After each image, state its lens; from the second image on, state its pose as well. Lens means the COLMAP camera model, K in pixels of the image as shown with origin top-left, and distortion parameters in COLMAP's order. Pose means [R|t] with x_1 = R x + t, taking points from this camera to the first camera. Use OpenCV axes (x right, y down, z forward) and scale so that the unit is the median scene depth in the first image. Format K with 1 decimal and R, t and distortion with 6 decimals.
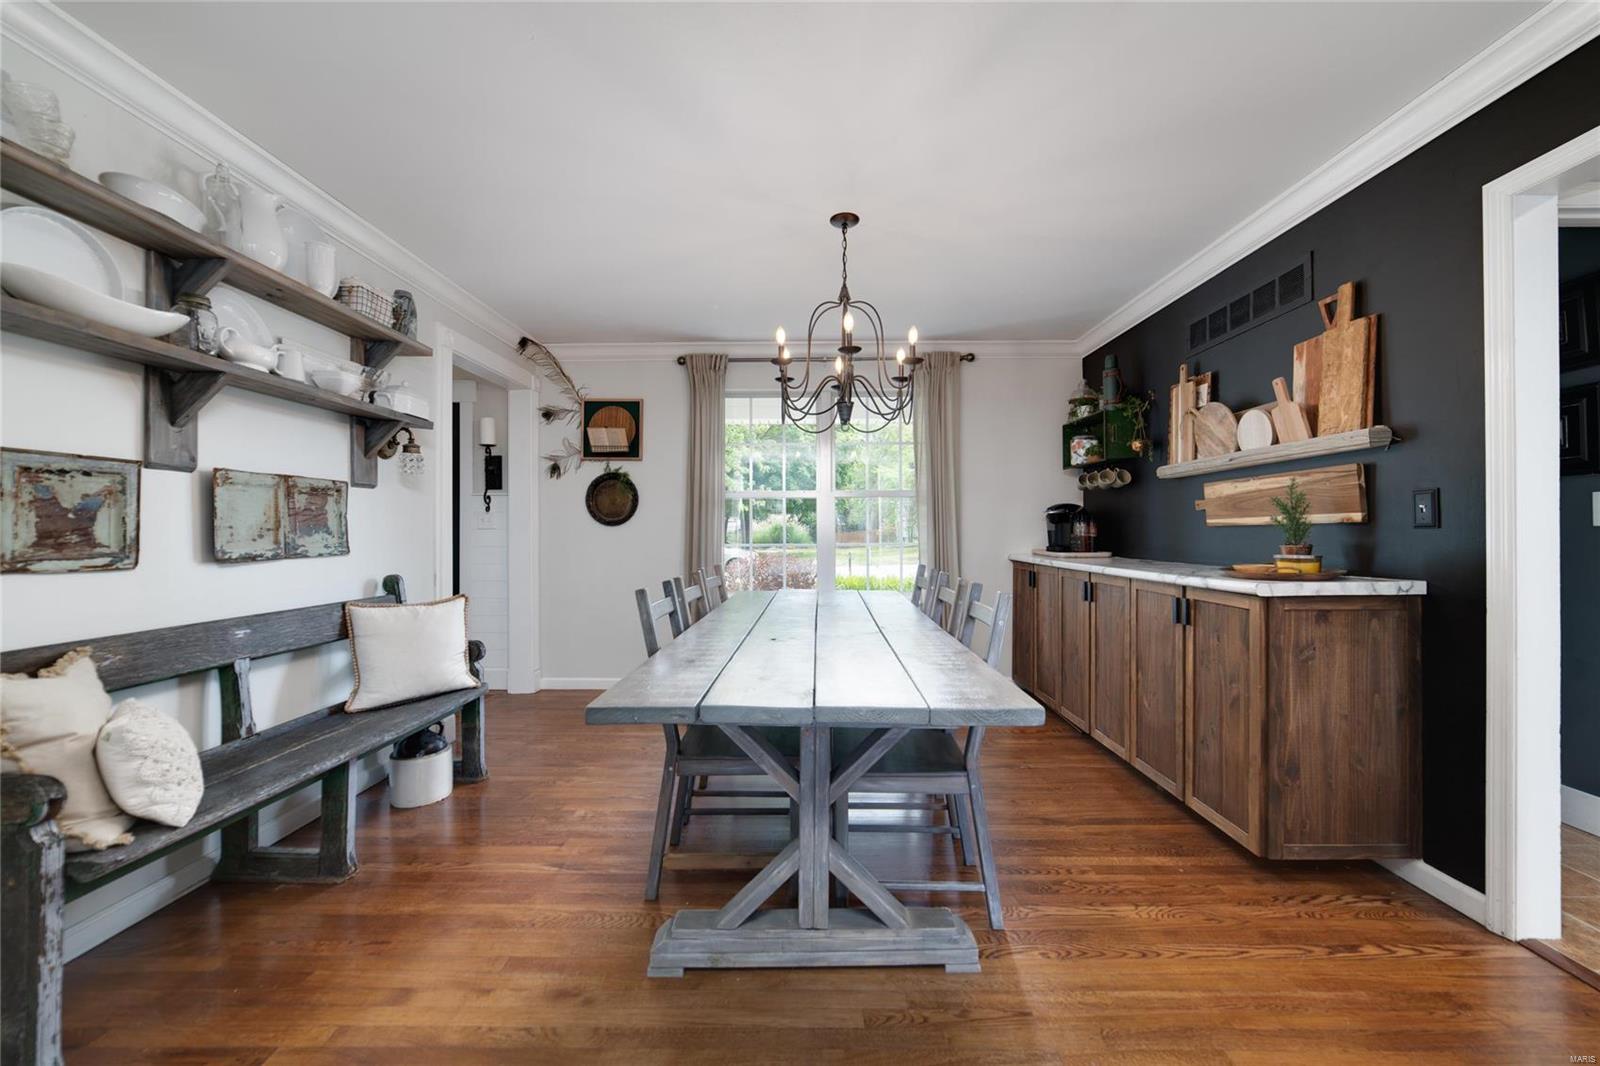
lens RADIAL K [[623.7, 0, 788.8], [0, 623.7, 531.3], [0, 0, 1]] dist [-0.014747, 0.006834]
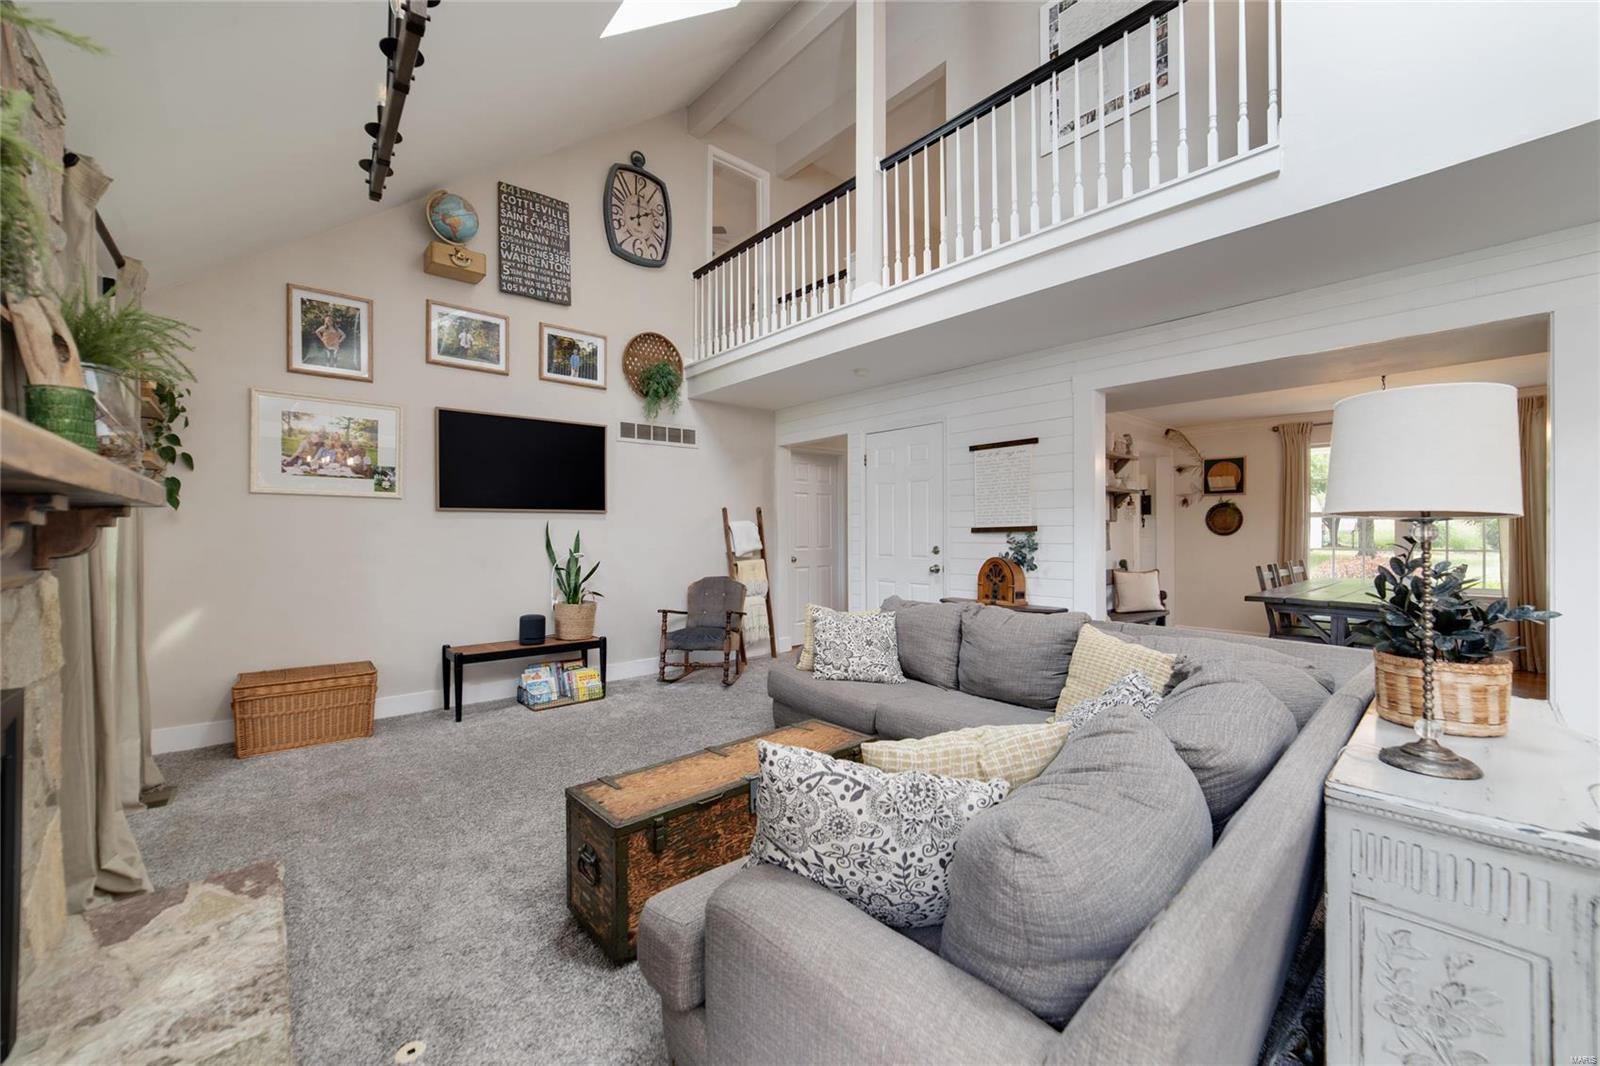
lens RADIAL K [[623.7, 0, 794.7], [0, 623.7, 533.9], [0, 0, 1]] dist [-0.014747, 0.006834]
pose [[0.675330, 0.007566, -0.737477, 0.267427], [-0.000839, 0.999955, 0.009491, -0.048684], [0.737515, -0.005791, 0.675306, -1.603864]]
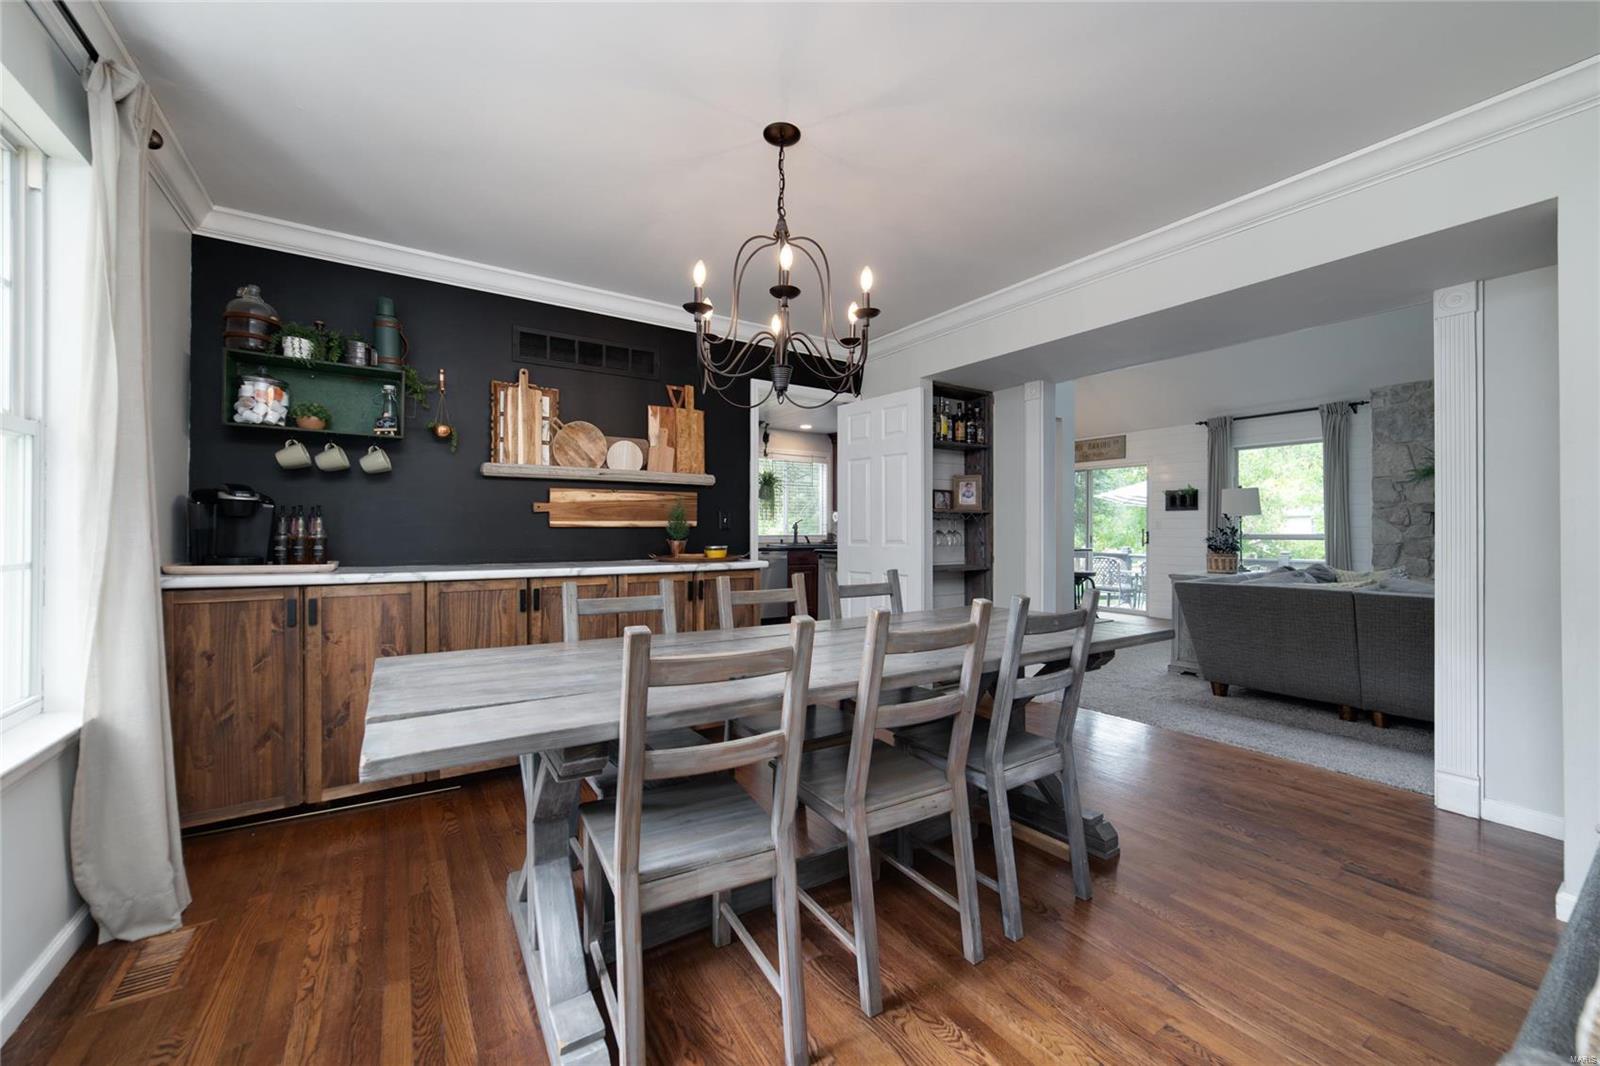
lens RADIAL K [[623.7, 0, 811.0], [0, 623.7, 529.7], [0, 0, 1]] dist [-0.014747, 0.006834]
pose [[-0.573823, 0.004897, 0.818965, -0.610091], [-0.000894, 0.999978, -0.006606, 0.004510], [-0.818979, -0.004523, -0.573806, 1.530919]]
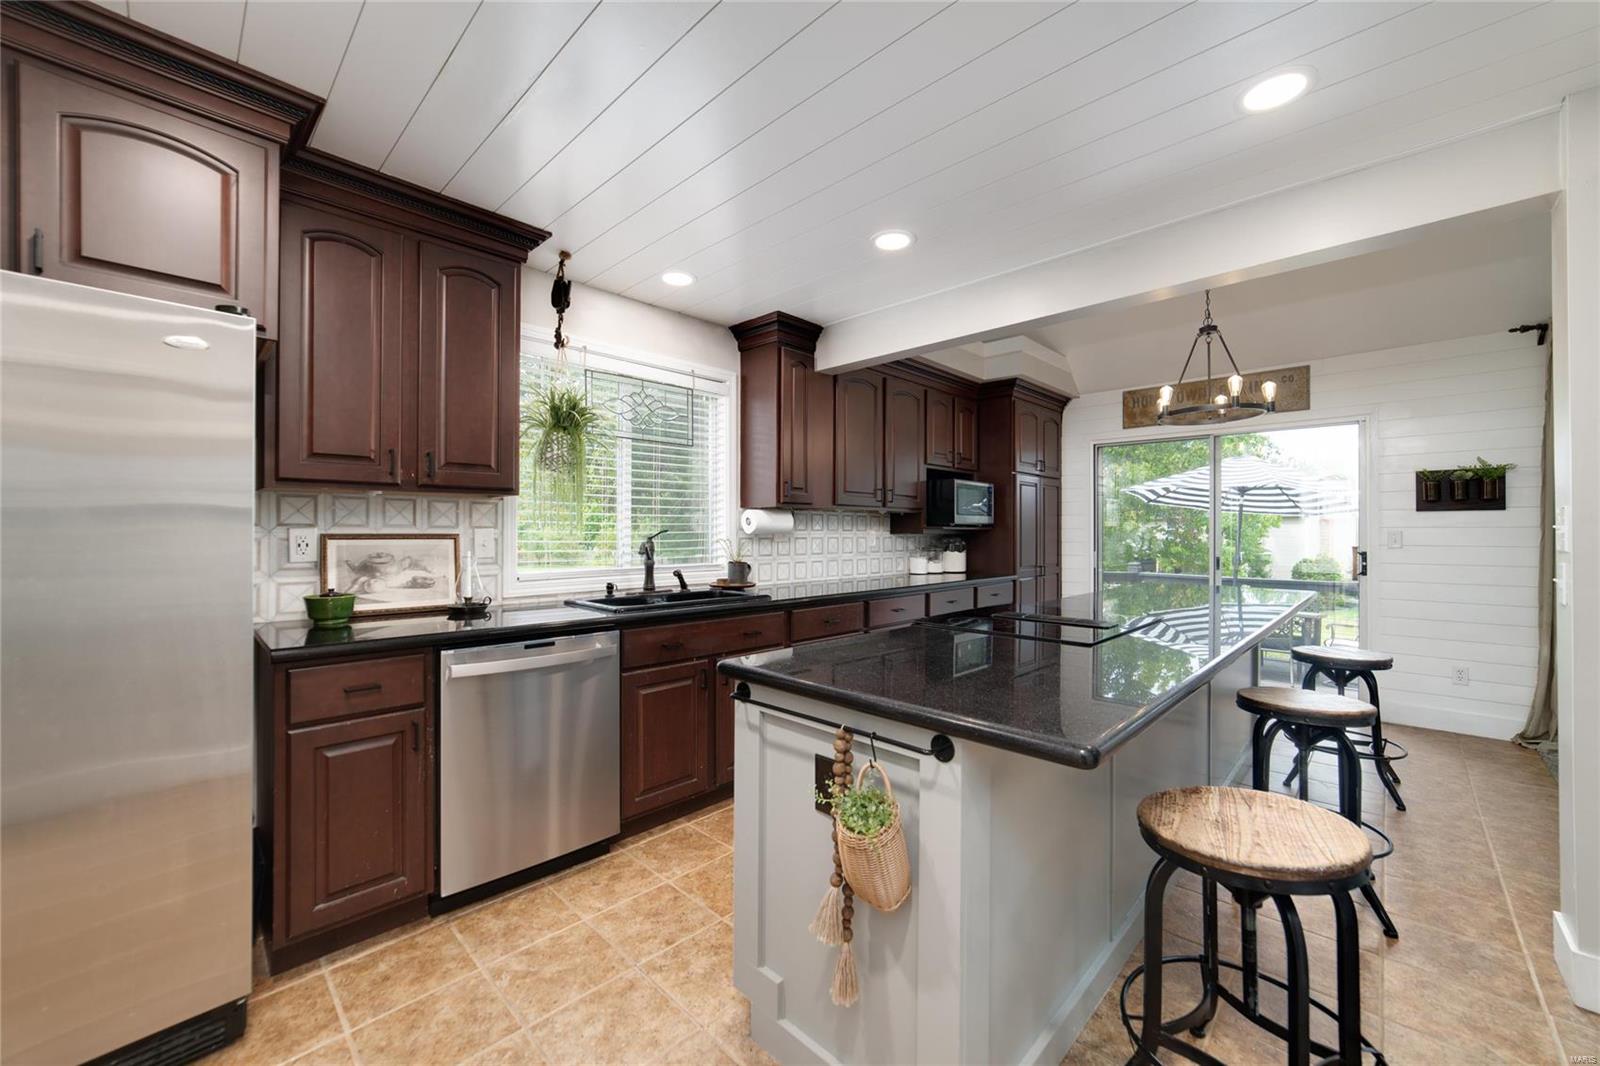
lens RADIAL K [[623.7, 0, 805.7], [0, 623.7, 522.4], [0, 0, 1]] dist [-0.014747, 0.006834]
pose [[-0.727465, 0.011638, 0.686046, 1.050046], [0.000230, 0.999860, -0.016717, -0.063216], [-0.686145, -0.012003, -0.727366, 0.400830]]
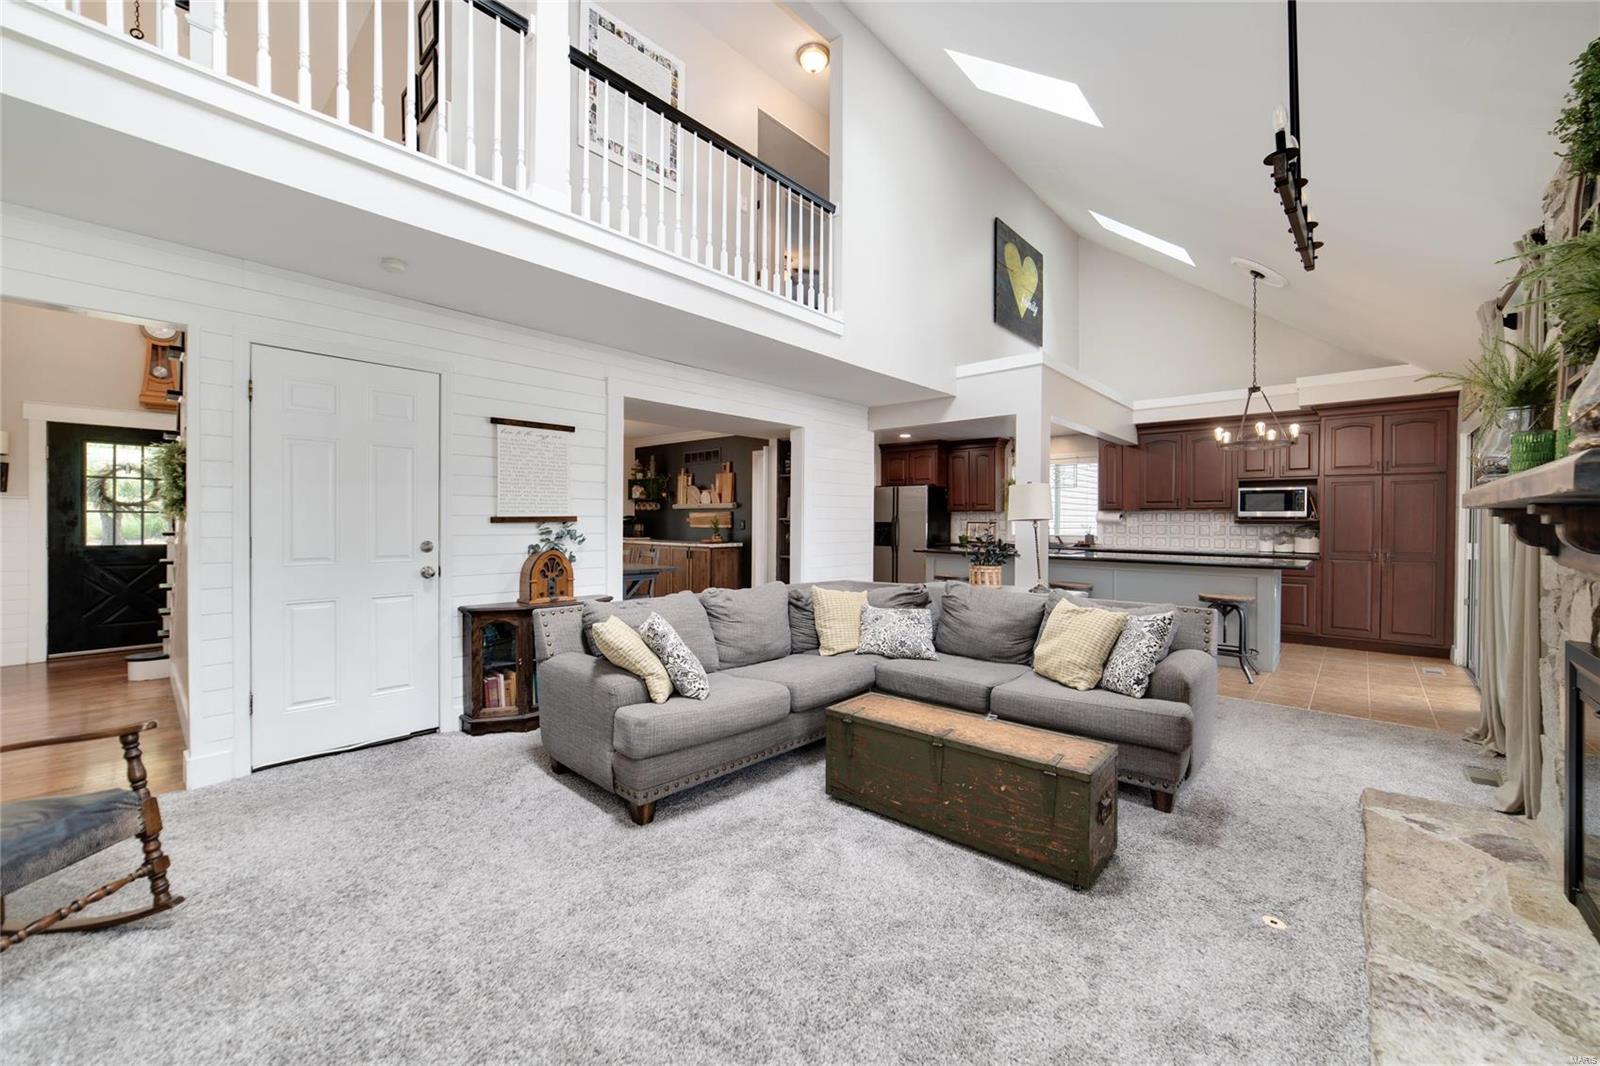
lens RADIAL K [[623.7, 0, 803.2], [0, 623.7, 525.6], [0, 0, 1]] dist [-0.014747, 0.006834]
pose [[0.646134, 0.004033, 0.763214, -1.432336], [-0.011491, 0.999924, 0.004444, -0.043383], [-0.763138, -0.011642, 0.646131, -1.520468]]
